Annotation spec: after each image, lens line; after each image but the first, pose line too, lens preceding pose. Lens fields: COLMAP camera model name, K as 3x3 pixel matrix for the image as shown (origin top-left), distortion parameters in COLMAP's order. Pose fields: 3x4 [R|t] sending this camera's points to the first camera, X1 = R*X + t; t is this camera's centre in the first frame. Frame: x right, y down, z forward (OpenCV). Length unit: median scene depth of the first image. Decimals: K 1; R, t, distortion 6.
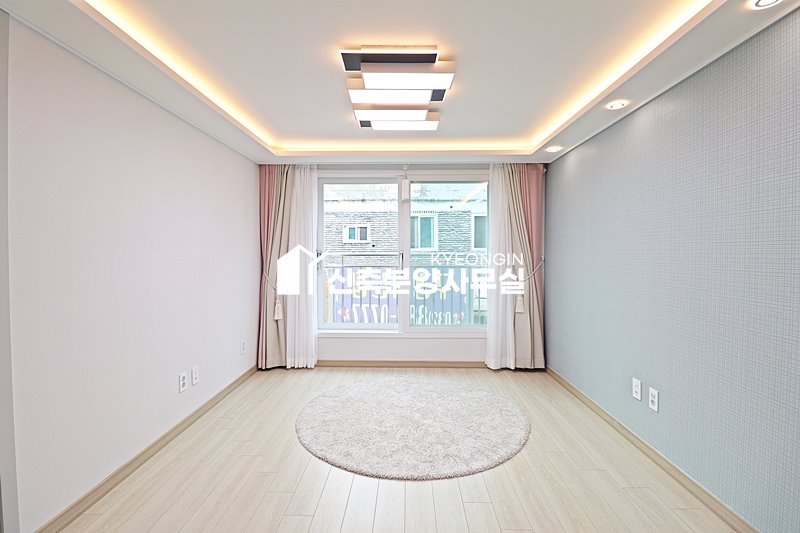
lens RADIAL K [[372.7, 0, 400.0], [0, 372.7, 265.8], [0, 0, 1]] dist [-0.001947, -0.008550]
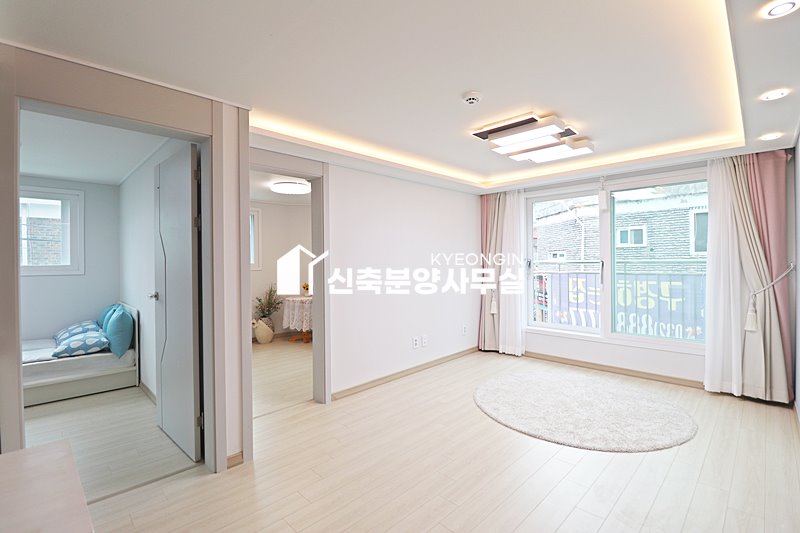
lens RADIAL K [[372.7, 0, 401.5], [0, 372.7, 265.8], [0, 0, 1]] dist [-0.001947, -0.008550]
pose [[0.721879, 0.001737, -0.692017, 0.356291], [-0.010603, 0.999907, -0.008551, -0.005880], [0.691938, 0.013510, 0.721831, -0.157149]]
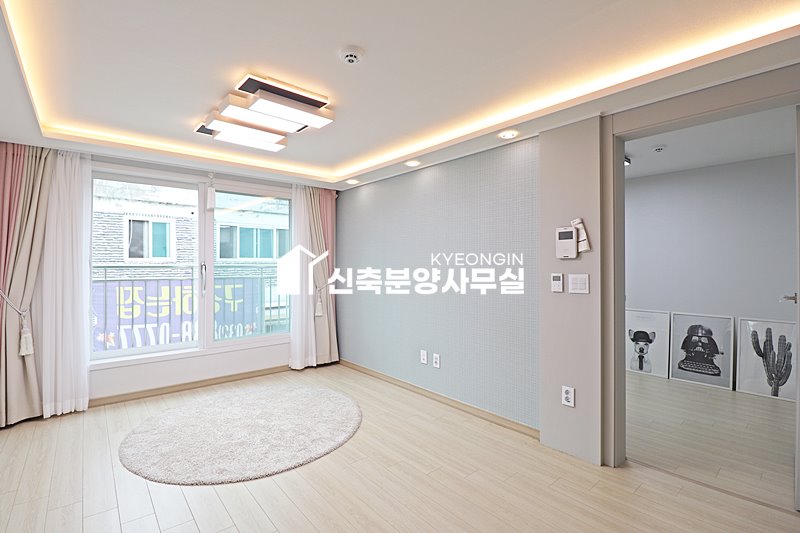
lens RADIAL K [[372.7, 0, 400.2], [0, 372.7, 266.1], [0, 0, 1]] dist [-0.001947, -0.008550]
pose [[0.748140, -0.003032, 0.663534, -0.276856], [0.021508, 0.999575, -0.019684, -0.000681], [-0.663192, 0.028998, 0.747887, -0.035290]]
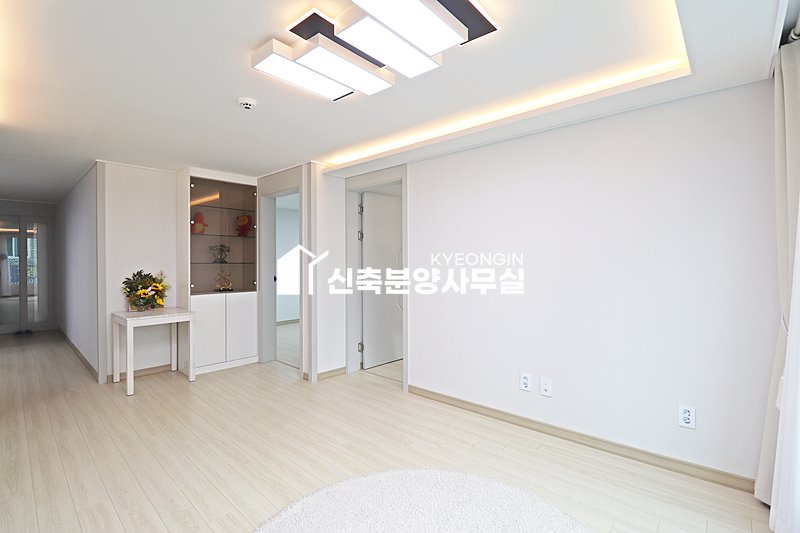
lens RADIAL K [[372.7, 0, 390.1], [0, 372.7, 257.9], [0, 0, 1]] dist [-0.001947, -0.008550]
pose [[-0.679065, -0.002324, -0.734075, 0.324810], [-0.018744, 0.999724, 0.014174, -0.032518], [0.733839, 0.023384, -0.678921, 1.024646]]
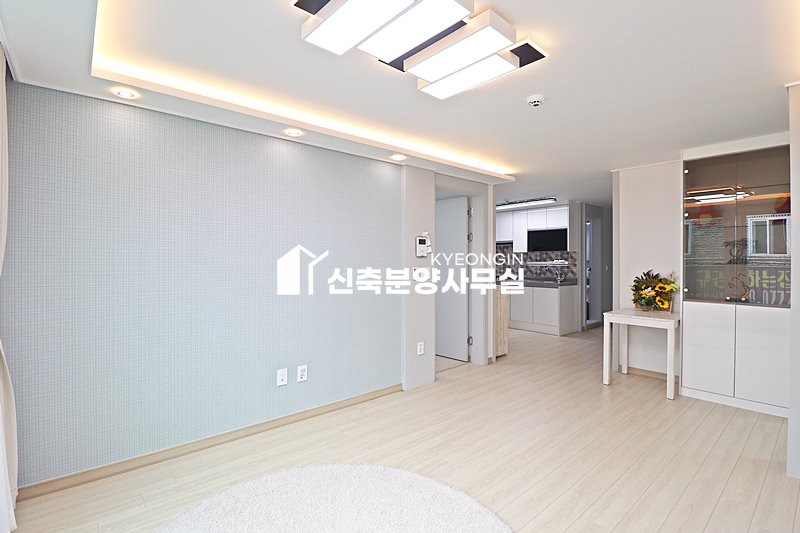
lens RADIAL K [[372.7, 0, 396.2], [0, 372.7, 266.5], [0, 0, 1]] dist [-0.001947, -0.008550]
pose [[-0.658850, -0.010656, 0.752199, -0.323576], [0.024951, 0.999040, 0.036007, -0.034318], [-0.751860, 0.042491, -0.657952, 1.002620]]
